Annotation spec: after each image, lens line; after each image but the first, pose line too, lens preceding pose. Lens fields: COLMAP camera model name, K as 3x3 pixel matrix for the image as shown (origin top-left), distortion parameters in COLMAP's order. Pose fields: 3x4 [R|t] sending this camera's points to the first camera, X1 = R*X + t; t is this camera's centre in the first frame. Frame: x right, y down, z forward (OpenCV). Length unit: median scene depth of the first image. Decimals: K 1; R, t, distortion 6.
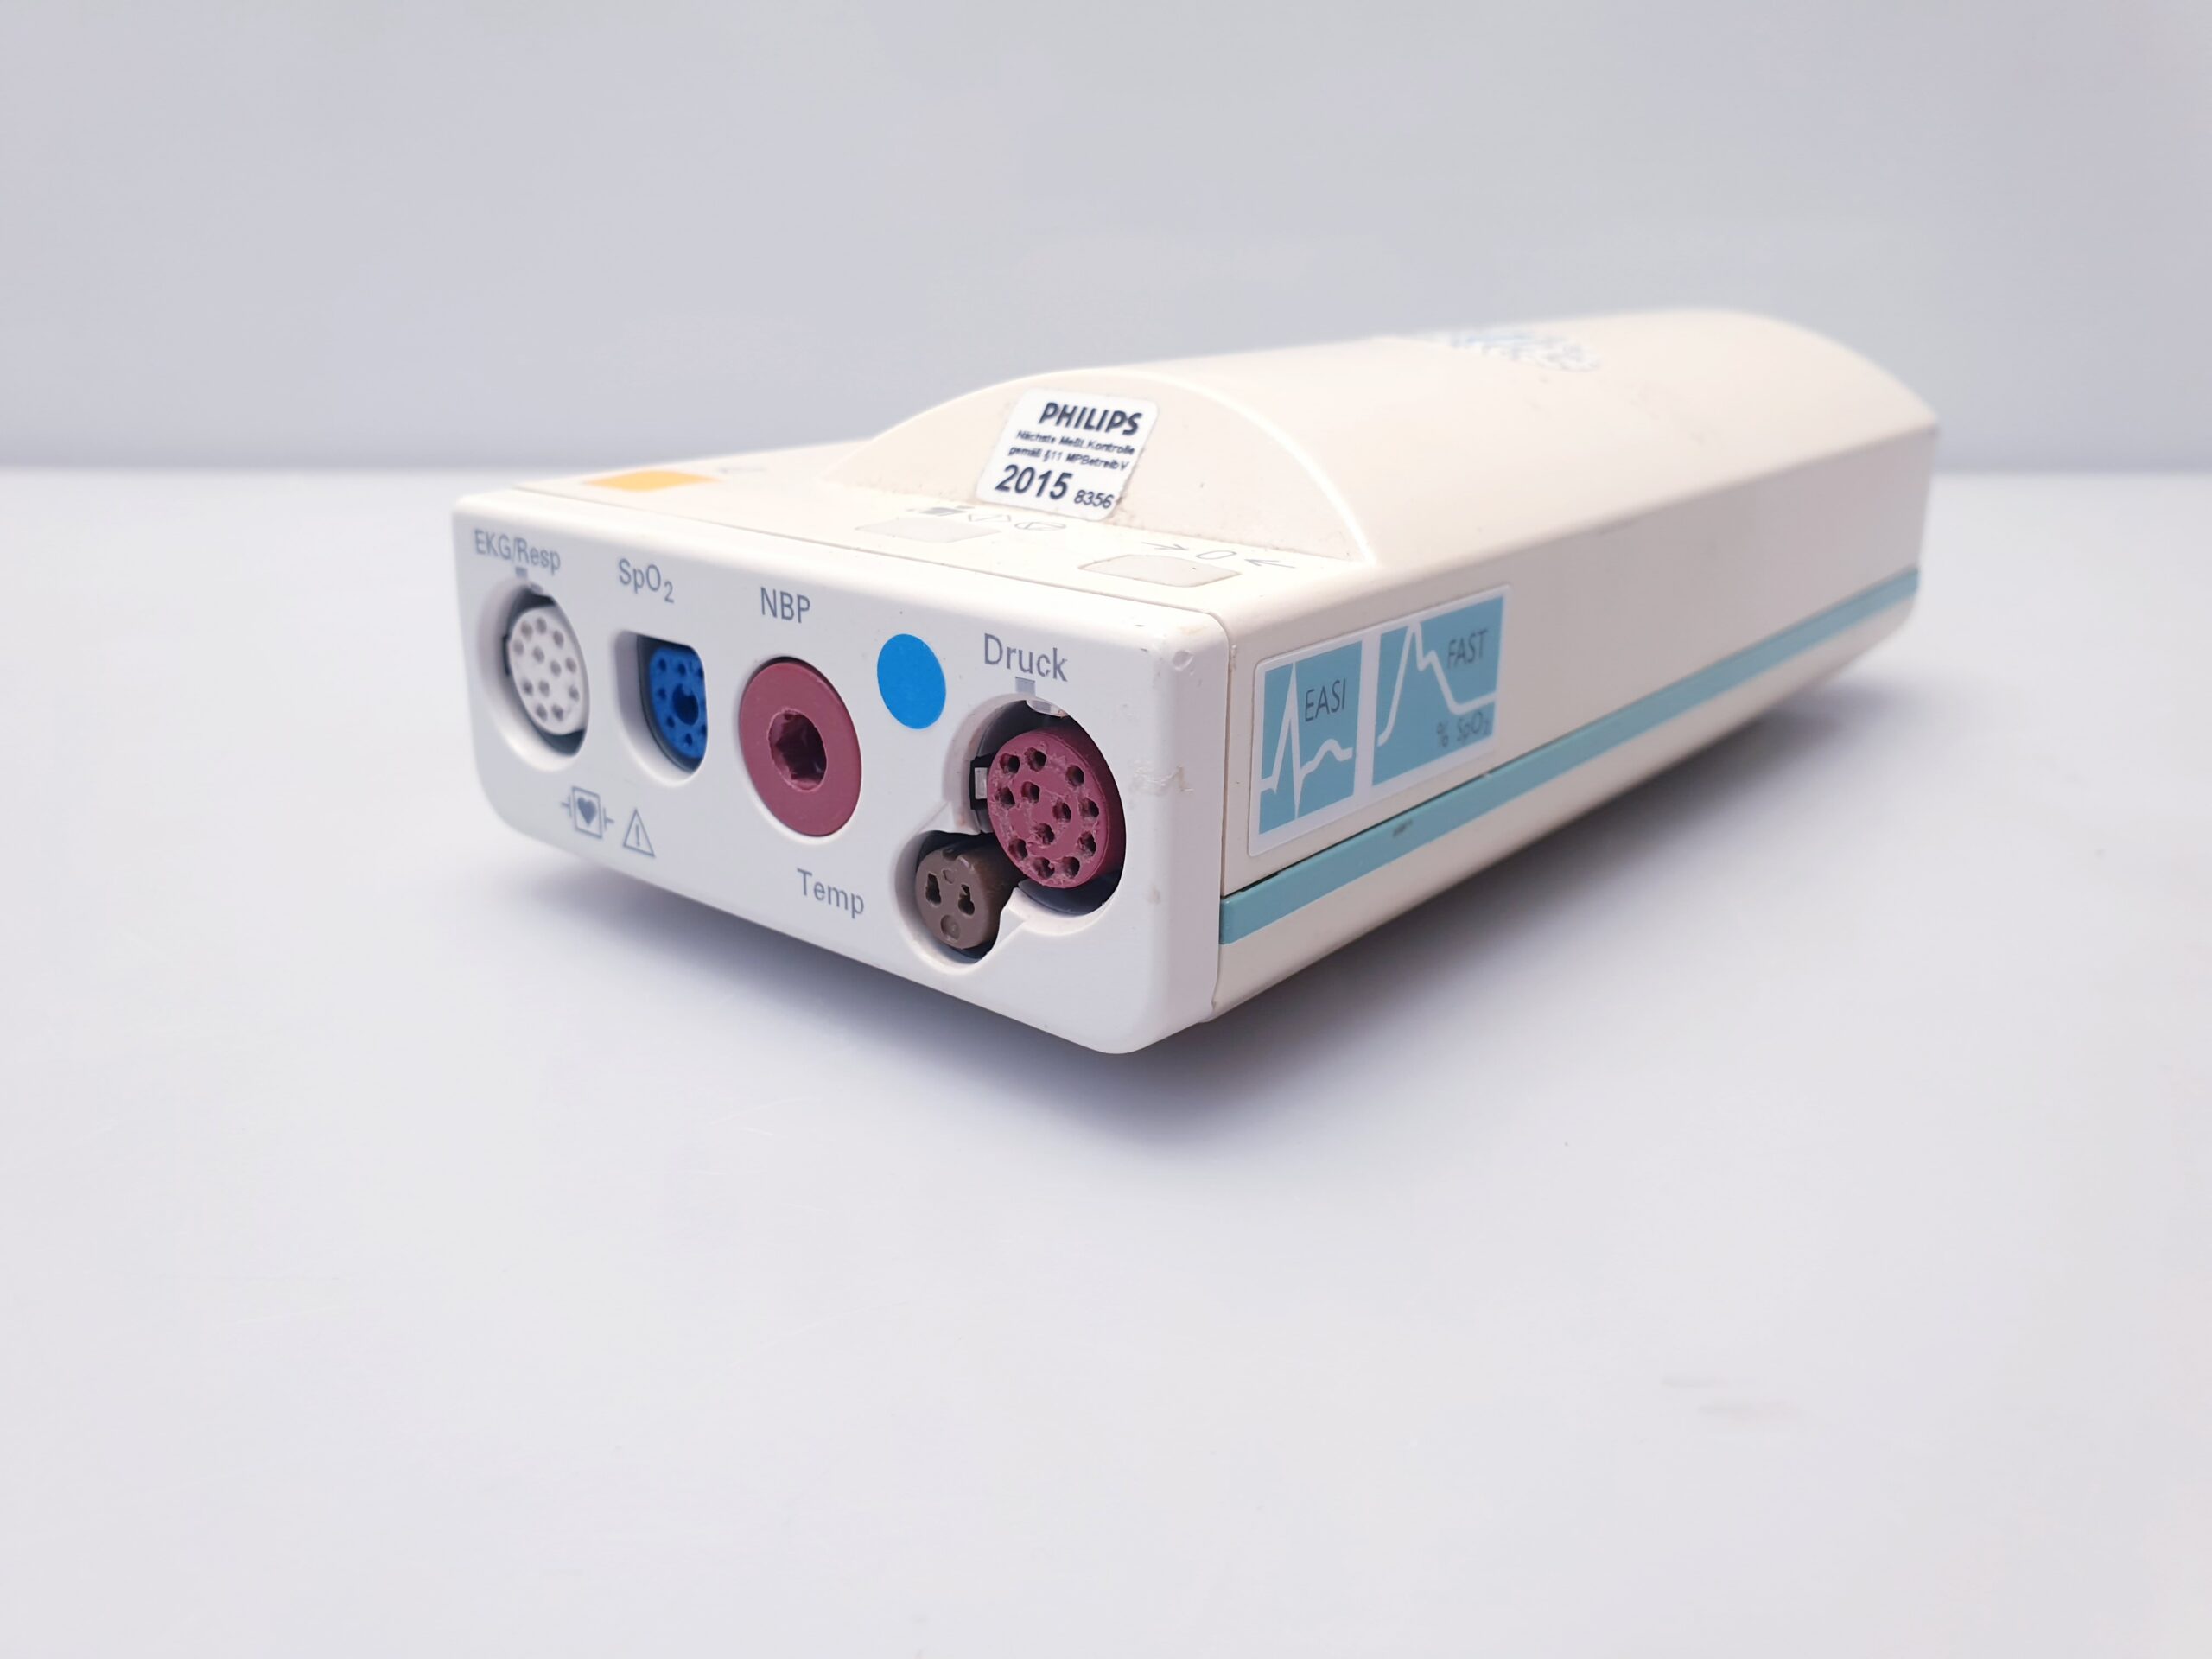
lens RADIAL K [[1912.0, 0, 1118.7], [0, 1912.0, 839.8], [0, 0, 1]] dist [-0.042901, -0.017870]
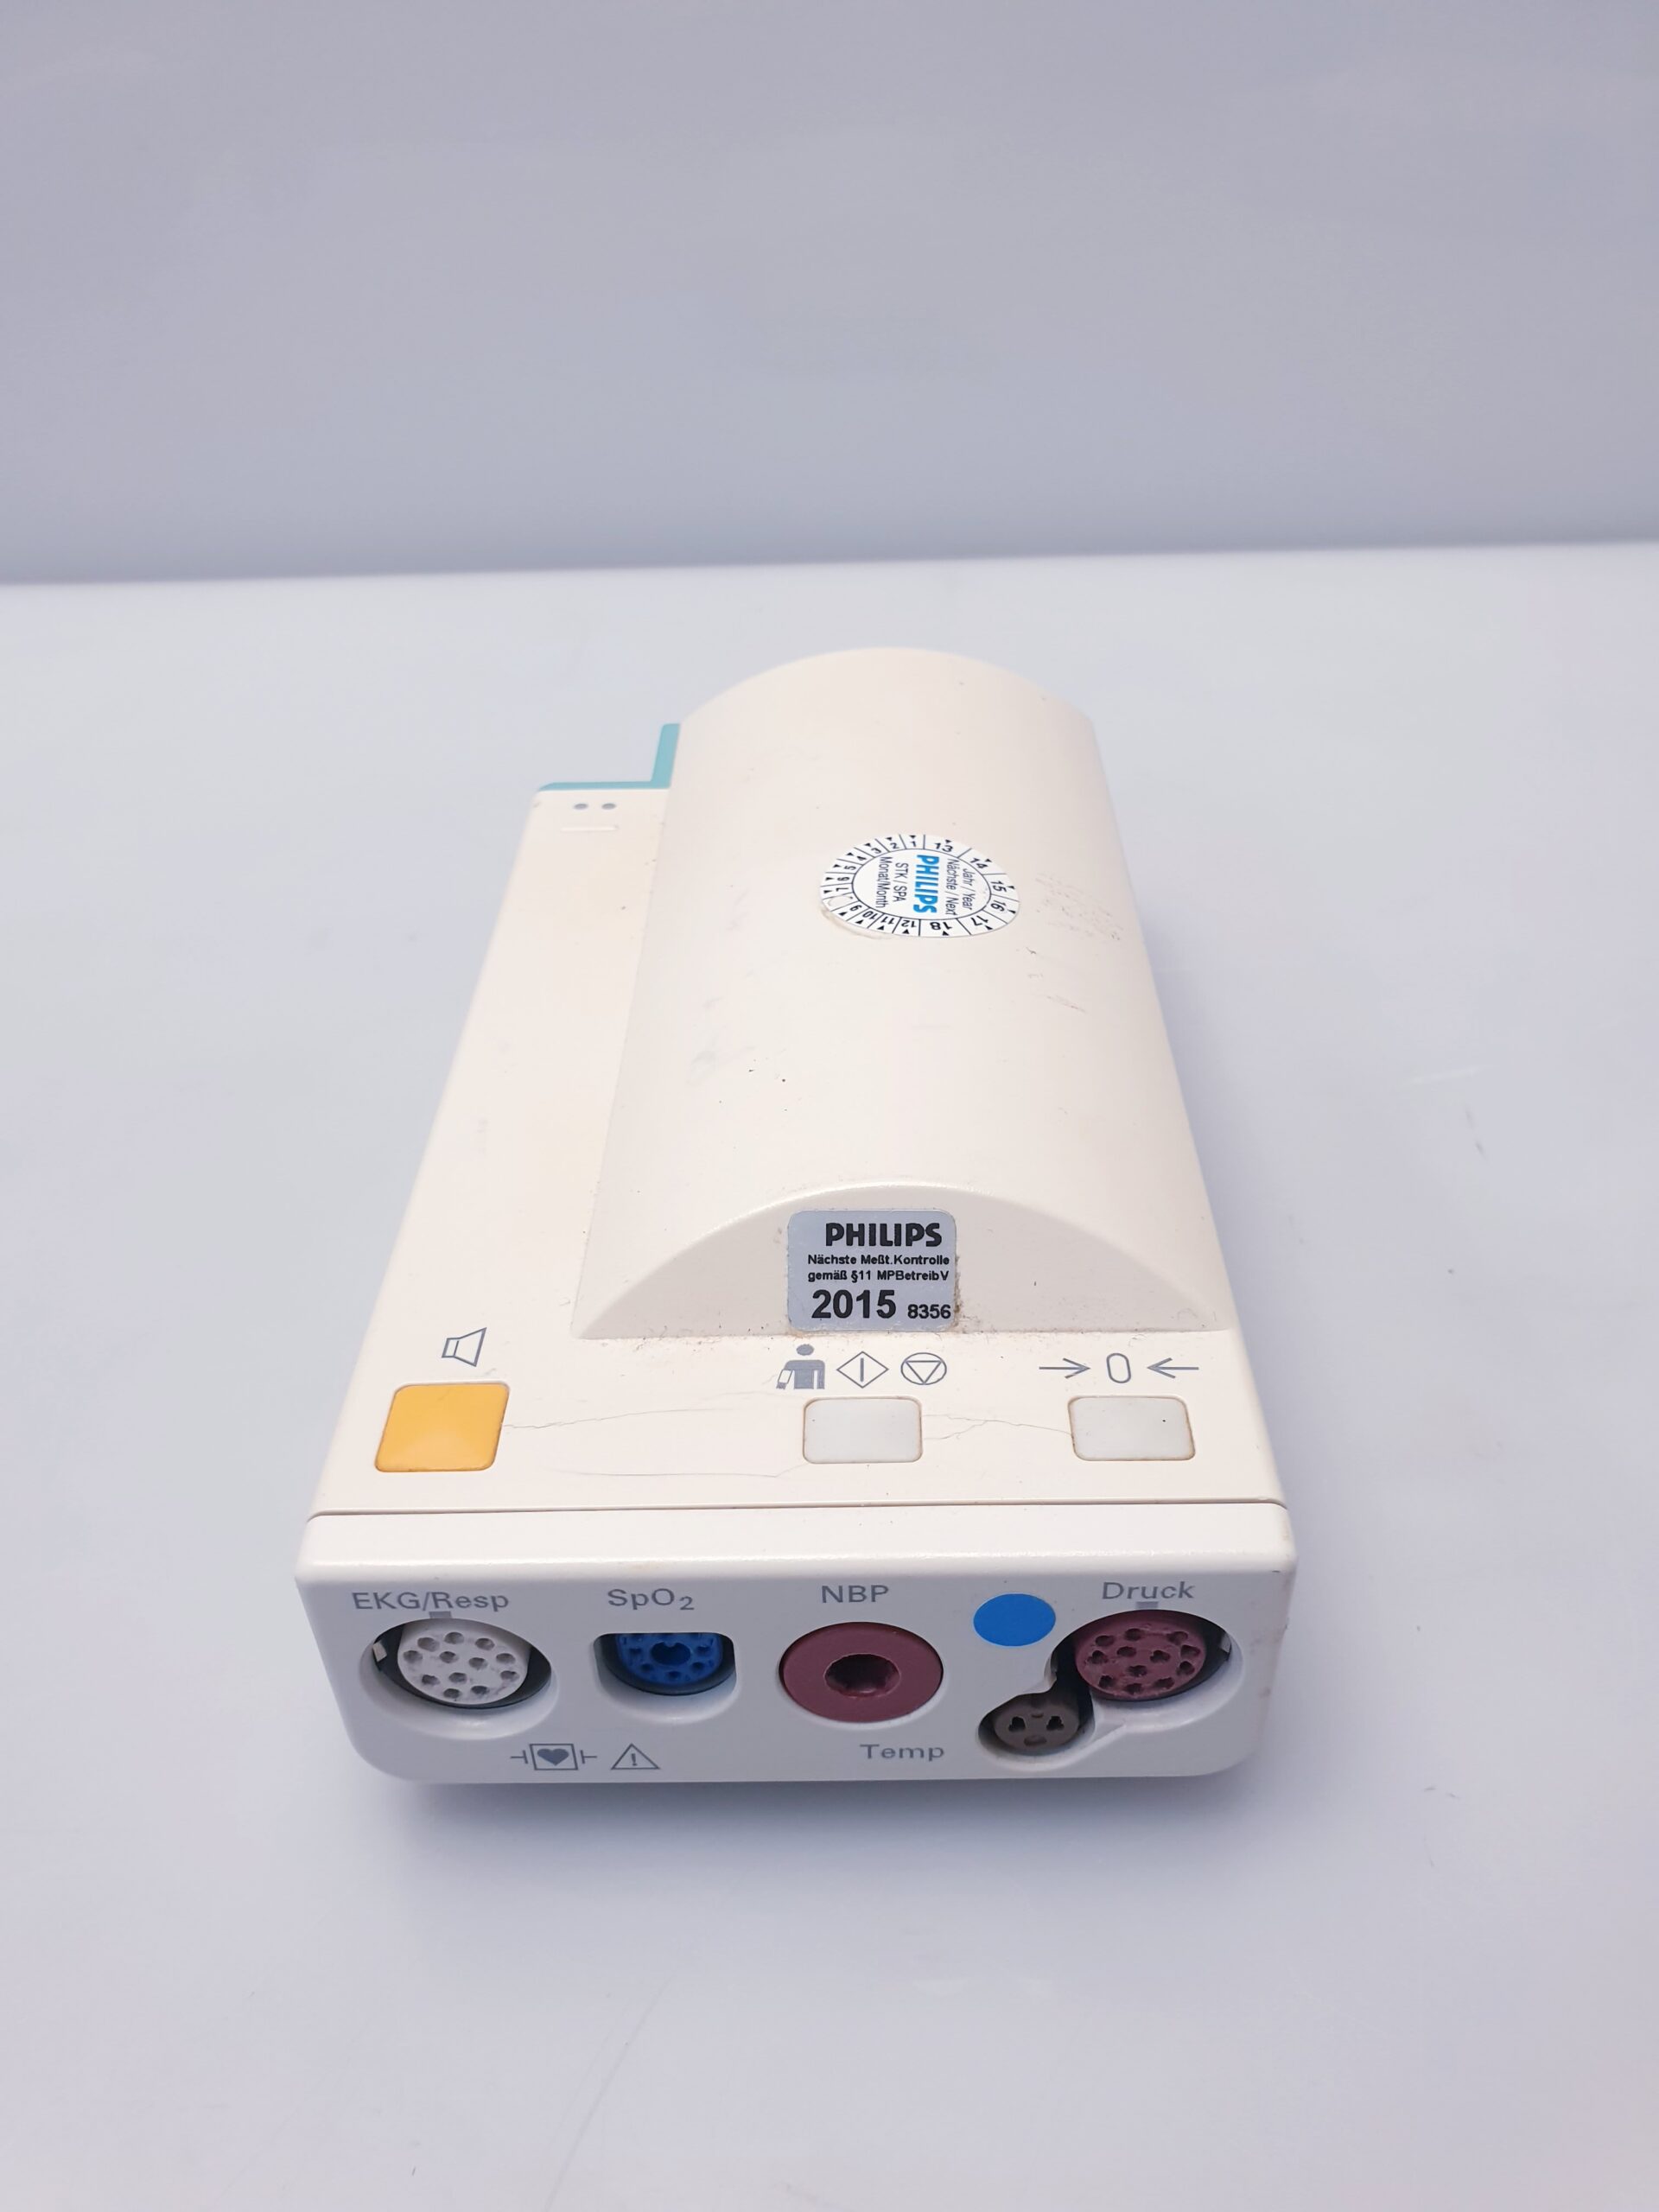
lens RADIAL K [[1741.0, 0, 833.1], [0, 1741.0, 1114.3], [0, 0, 1]] dist [0.083985, -0.006805]
pose [[0.777006, -0.408016, 0.479359, -0.517080], [0.243457, 0.897021, 0.368892, -0.694285], [-0.580509, -0.169928, 0.796325, 0.232380]]
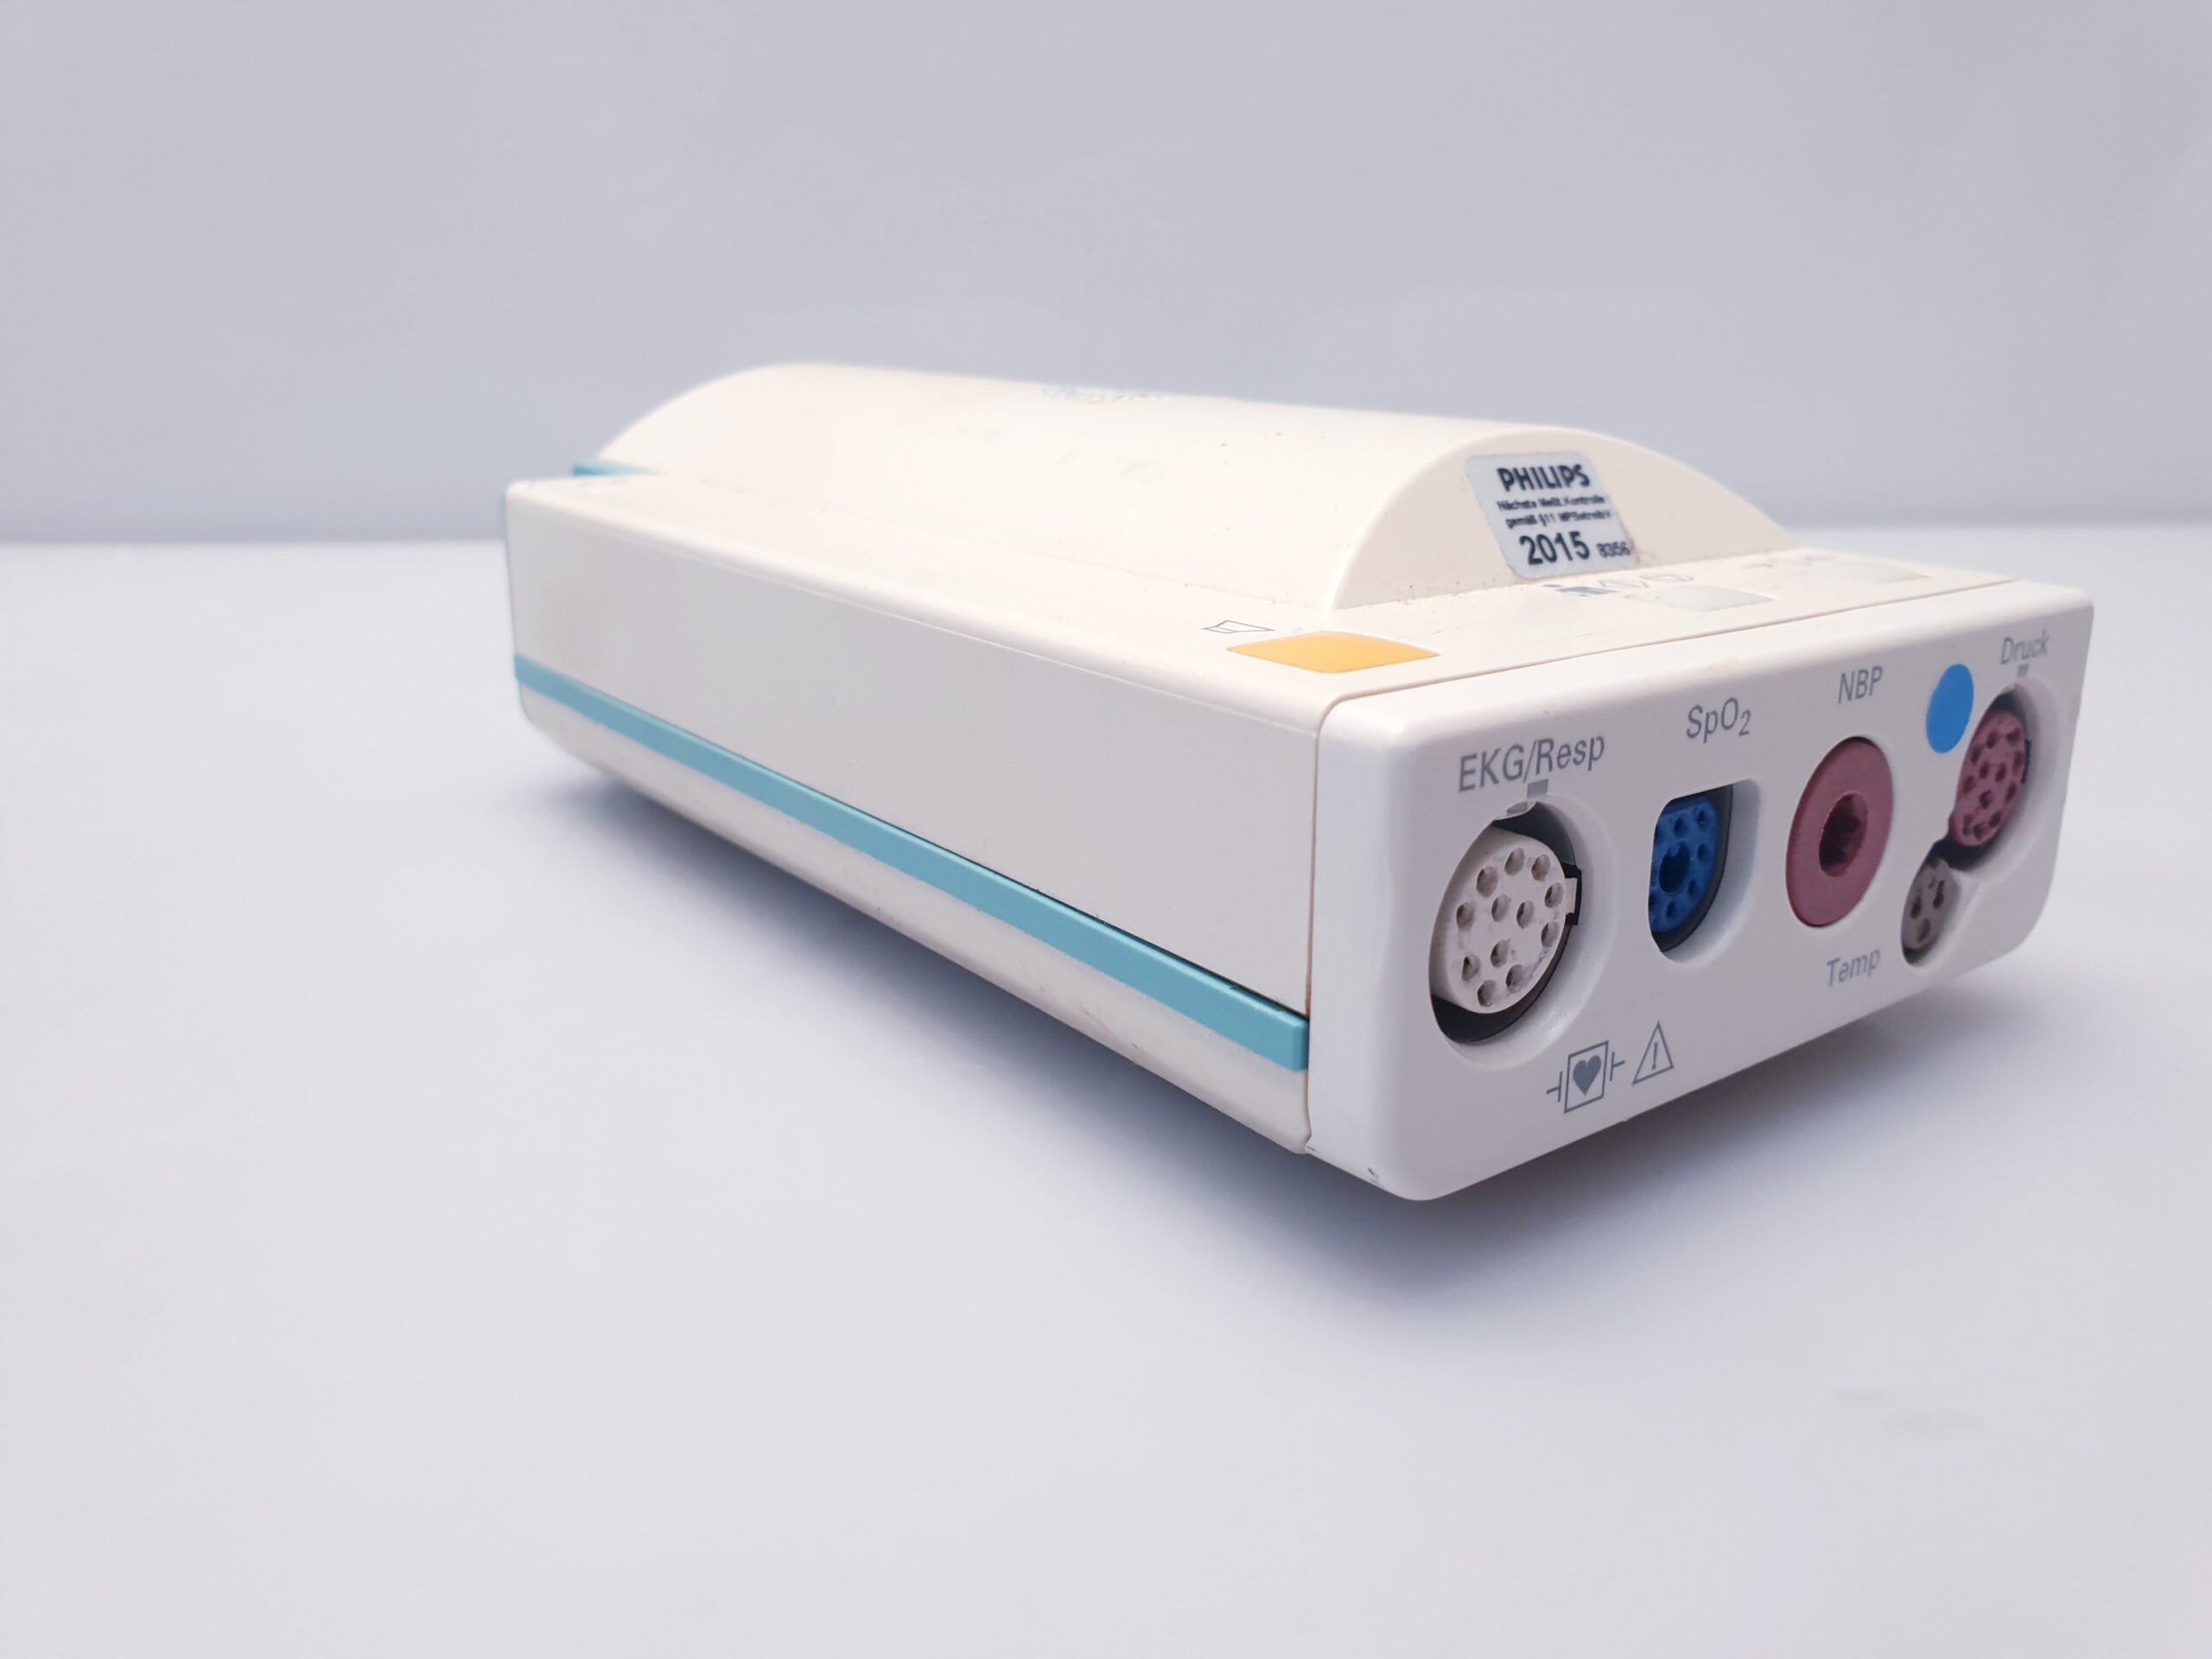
lens RADIAL K [[1812.4, 0, 1214.7], [0, 1812.4, 777.2], [0, 0, 1]] dist [0.098748, -0.066700]
pose [[0.171012, -0.266652, 0.948500, -1.020862], [0.301762, 0.930593, 0.207211, -0.337533], [-0.937920, 0.250786, 0.239608, 1.017434]]
